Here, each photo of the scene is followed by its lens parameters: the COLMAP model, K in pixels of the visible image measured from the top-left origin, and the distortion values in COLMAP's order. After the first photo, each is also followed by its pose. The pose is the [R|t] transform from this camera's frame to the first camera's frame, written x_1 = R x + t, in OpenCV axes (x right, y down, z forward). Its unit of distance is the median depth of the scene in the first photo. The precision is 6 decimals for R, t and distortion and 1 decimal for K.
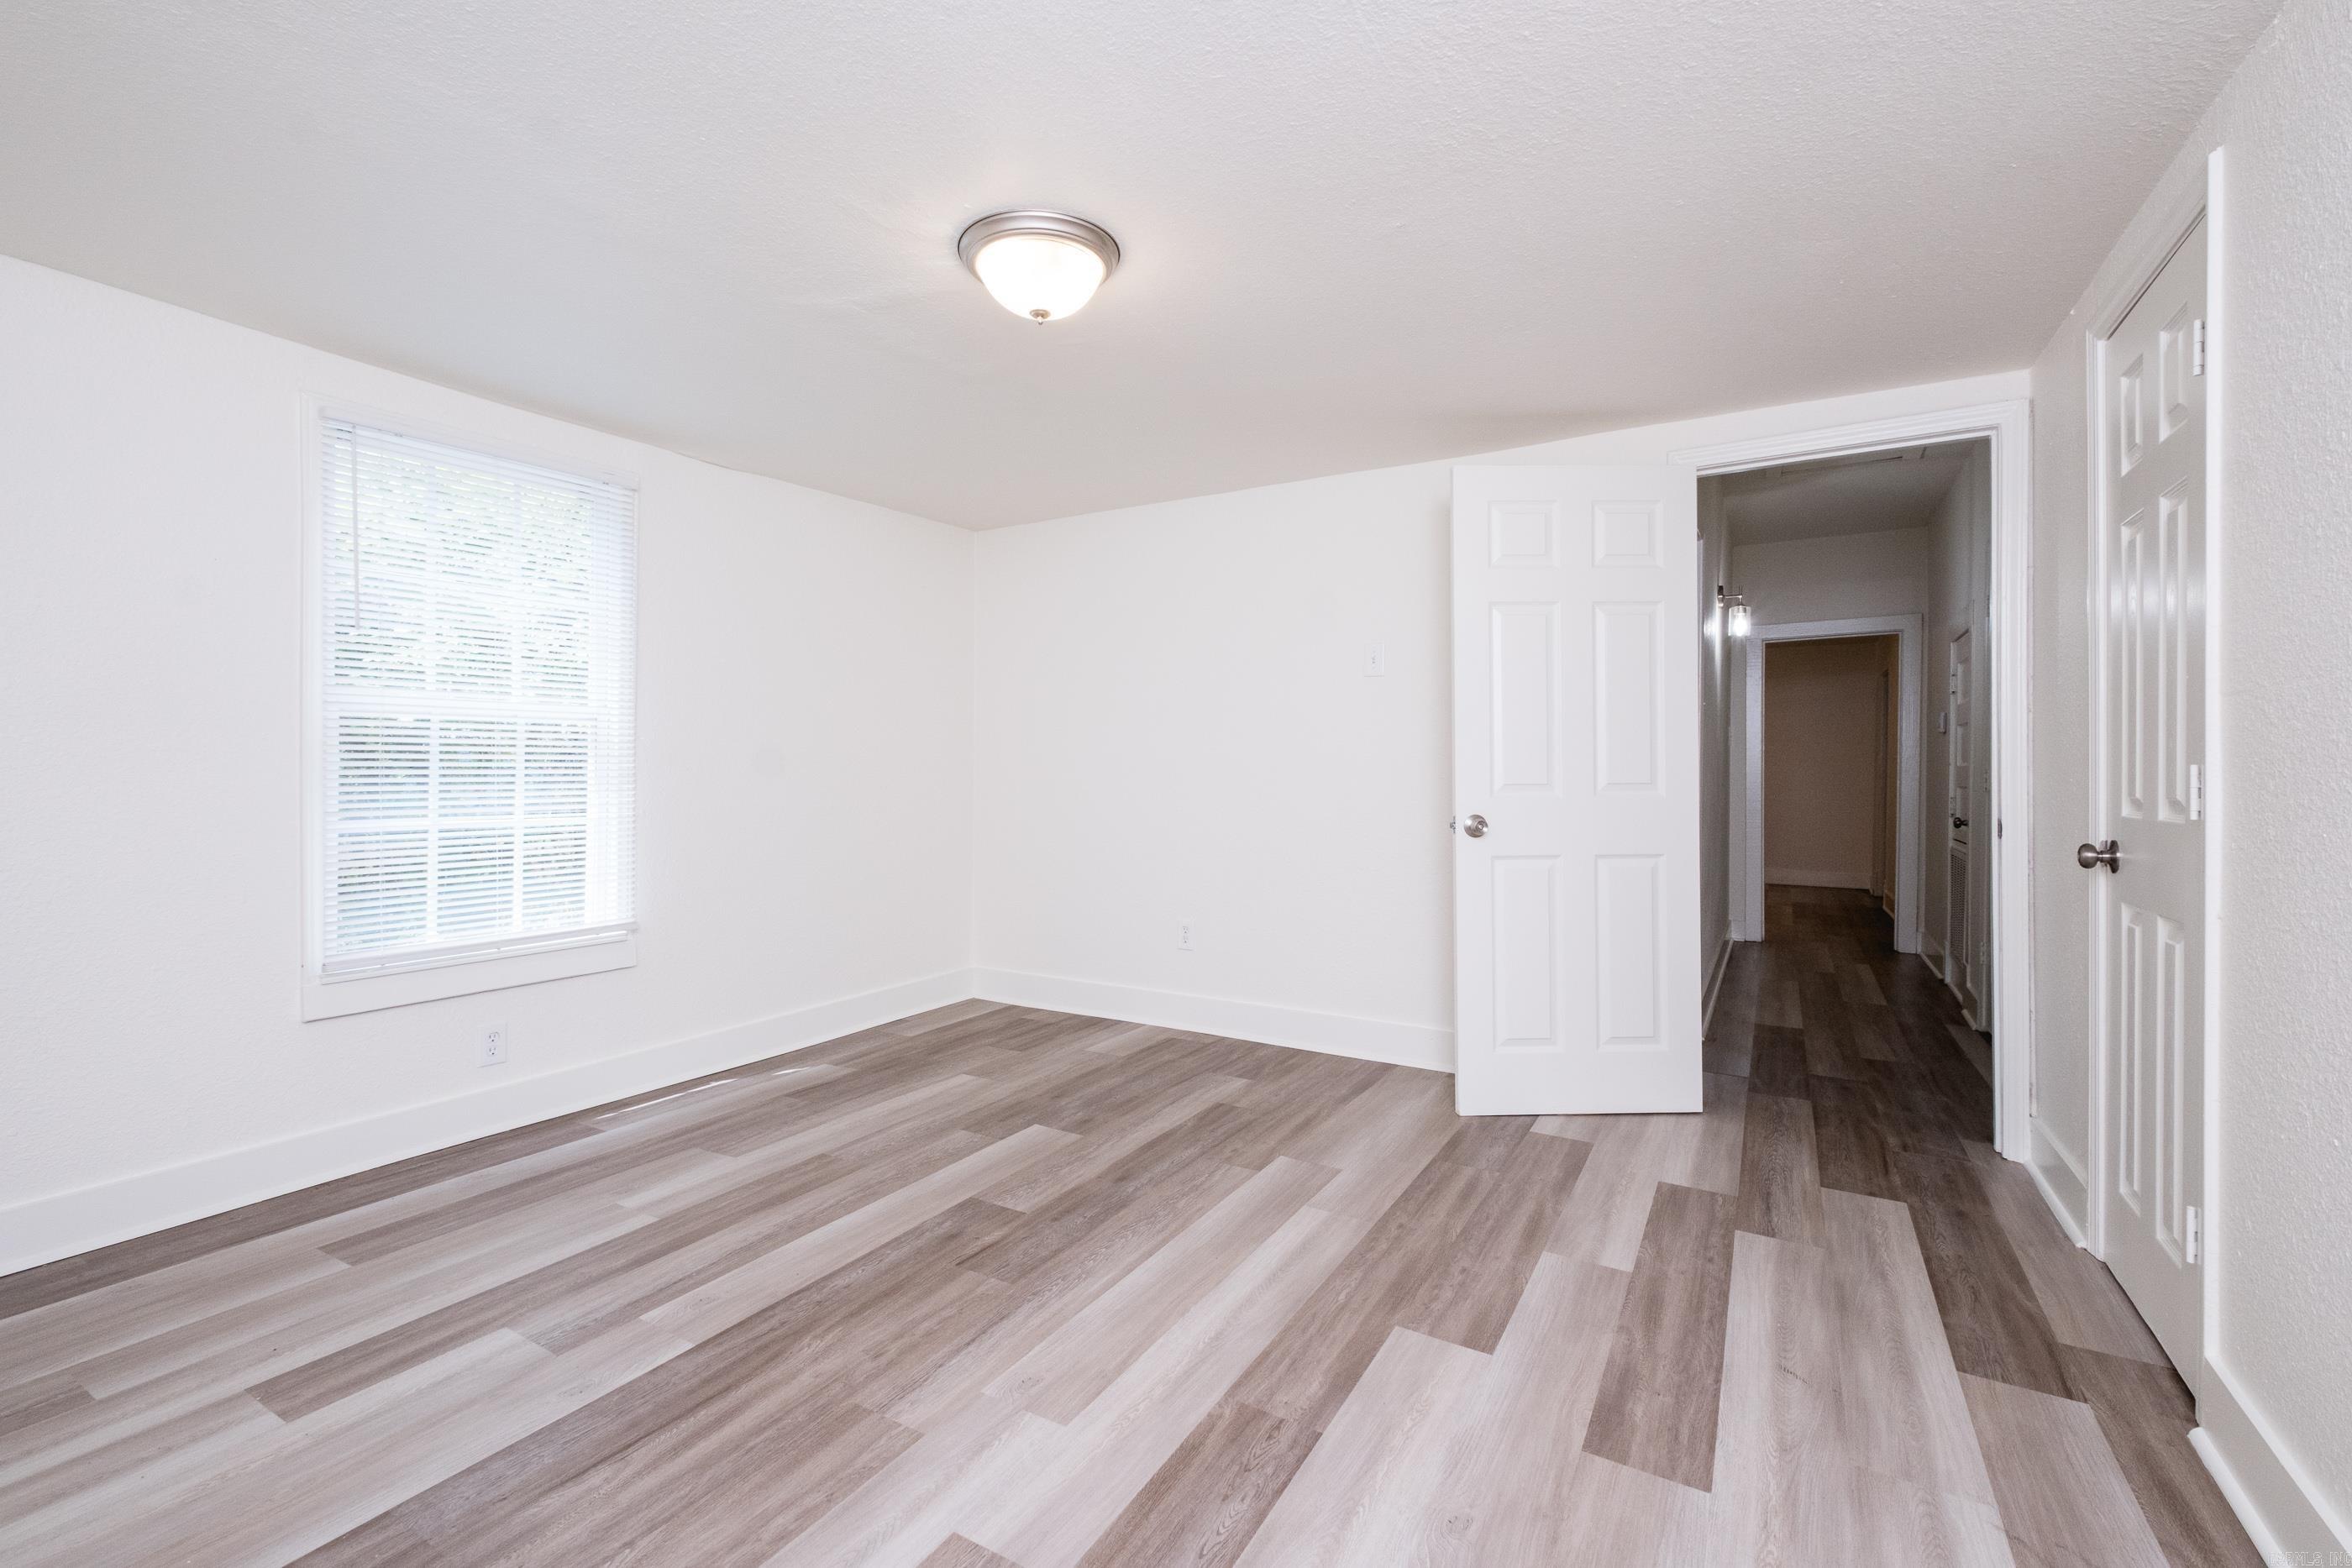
lens RADIAL K [[1023.5, 0, 1187.9], [0, 1023.5, 773.9], [0, 0, 1]] dist [0.003470, -0.003024]
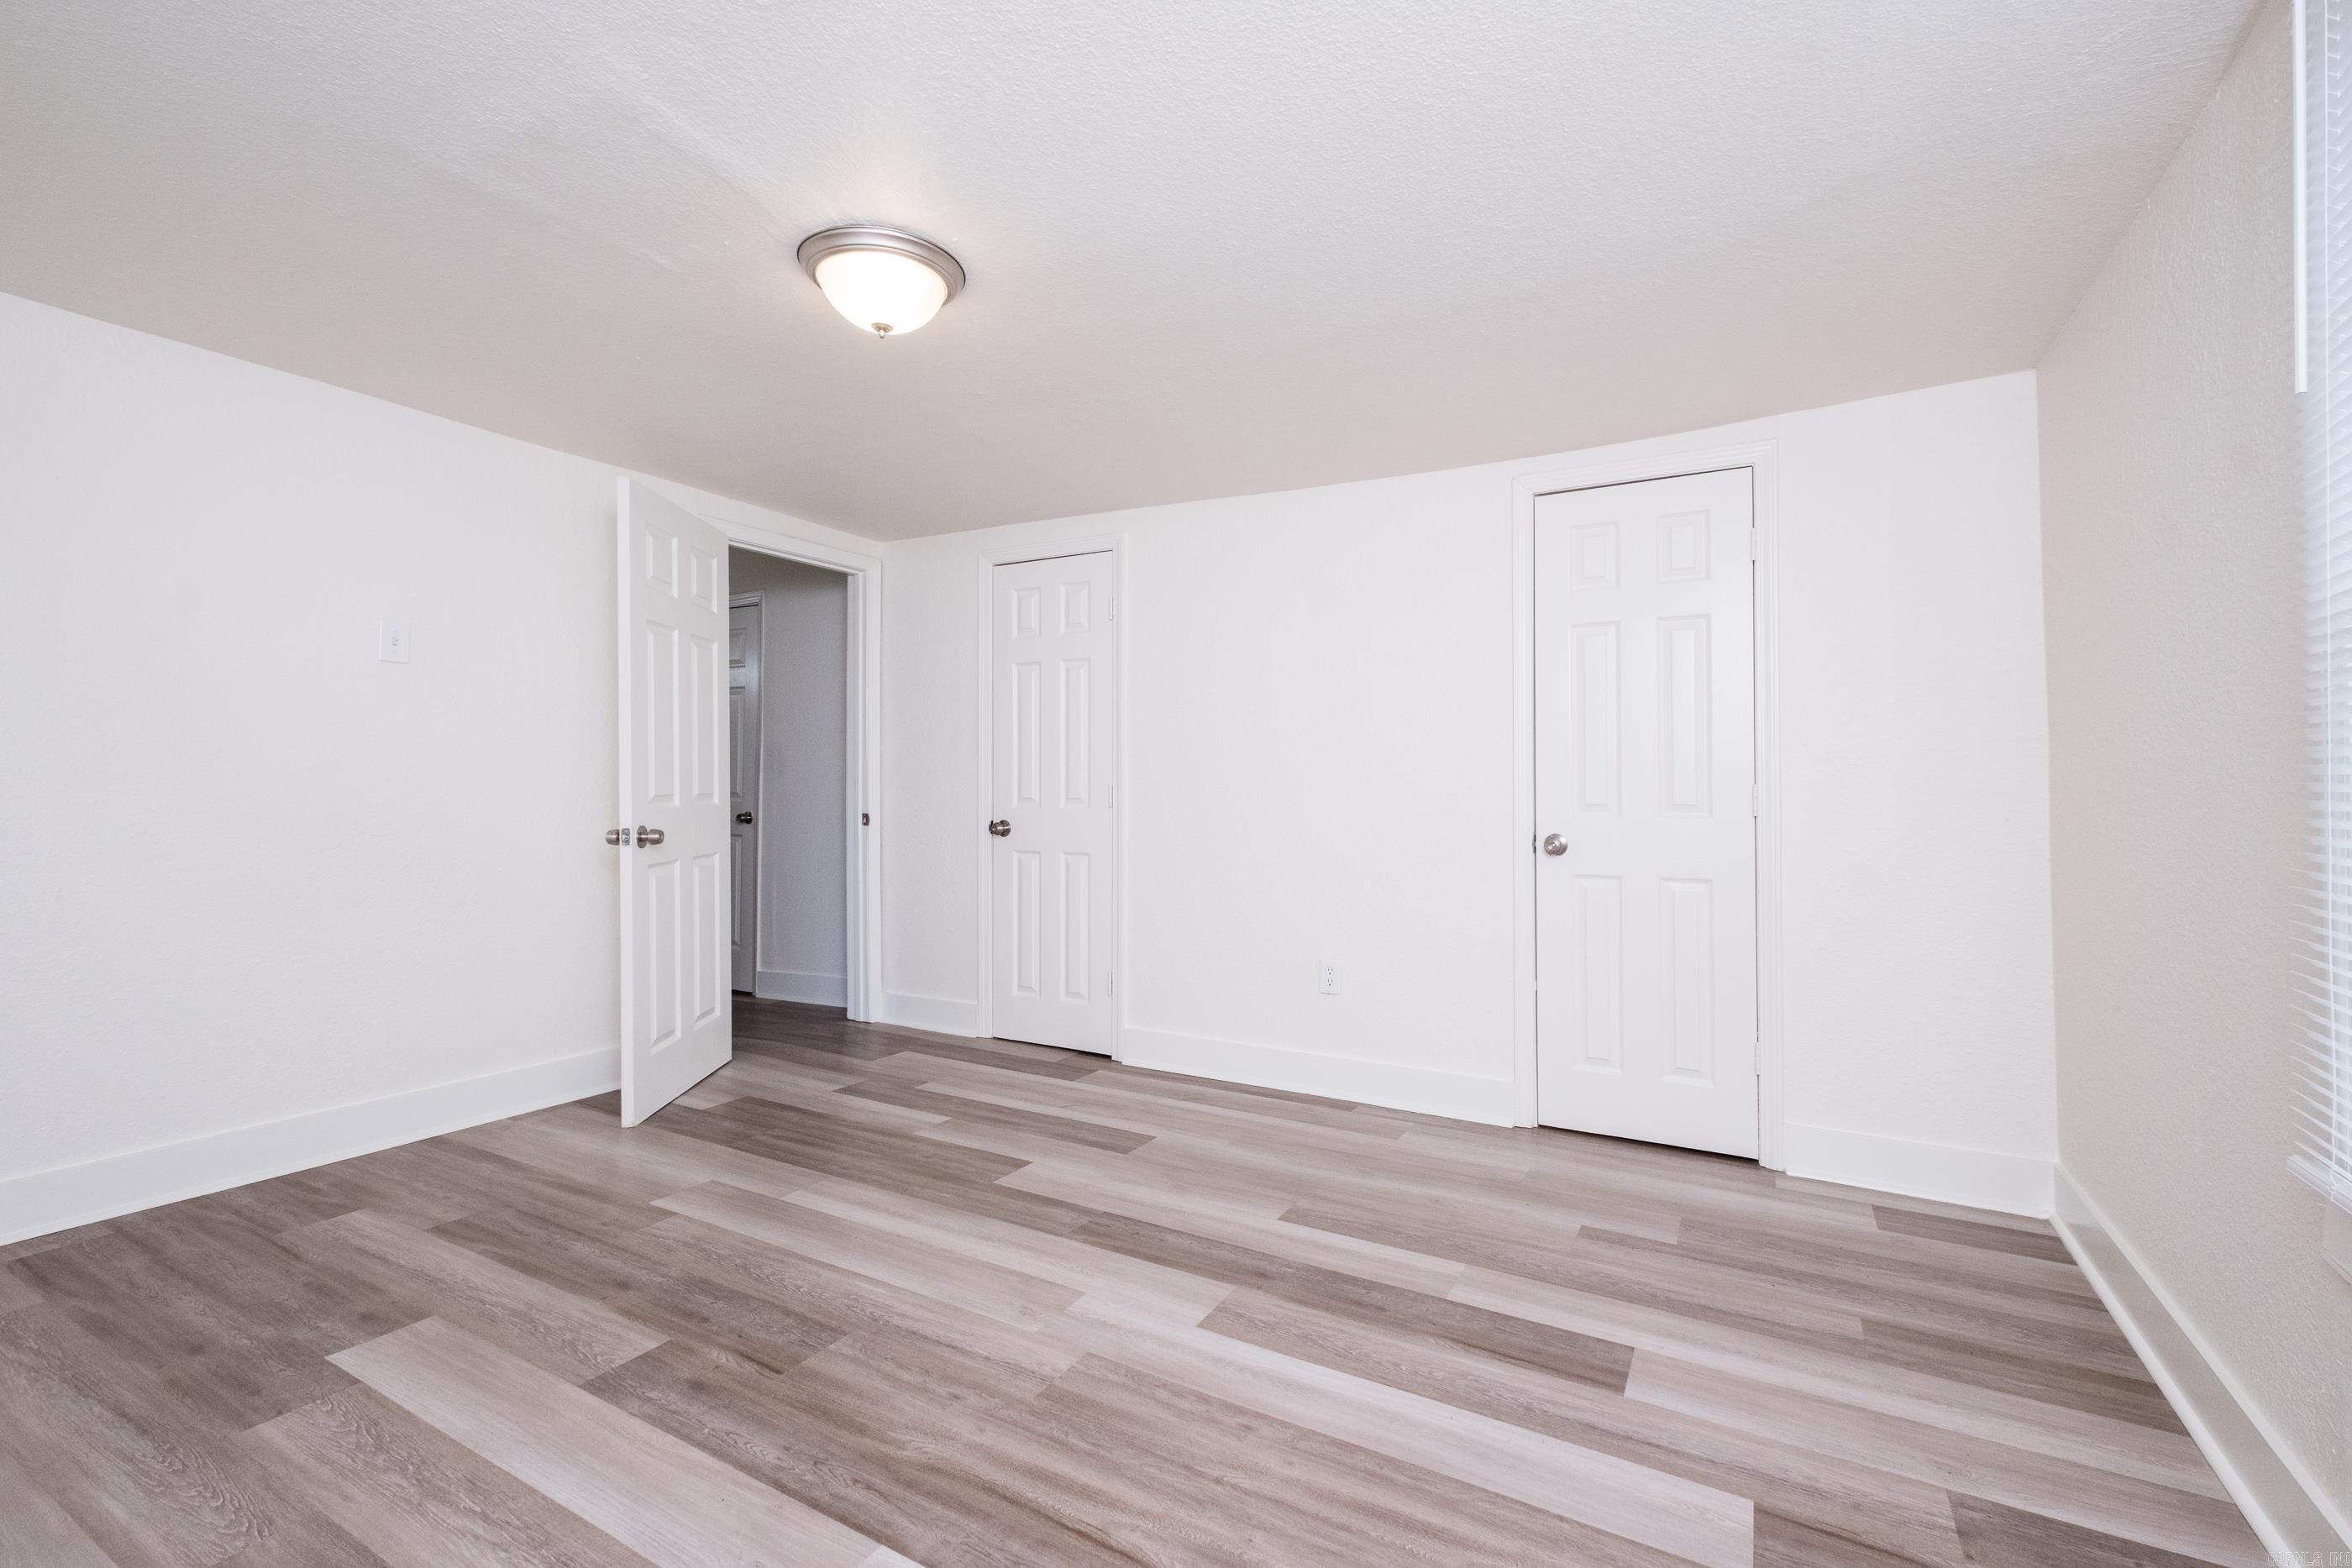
lens RADIAL K [[1023.5, 0, 1188.2], [0, 1023.5, 788.3], [0, 0, 1]] dist [0.003470, -0.003024]
pose [[-0.026413, -0.003823, 0.999644, -0.918053], [-0.002713, 0.999989, 0.003753, -0.005406], [-0.999647, -0.002613, -0.026424, 0.586916]]
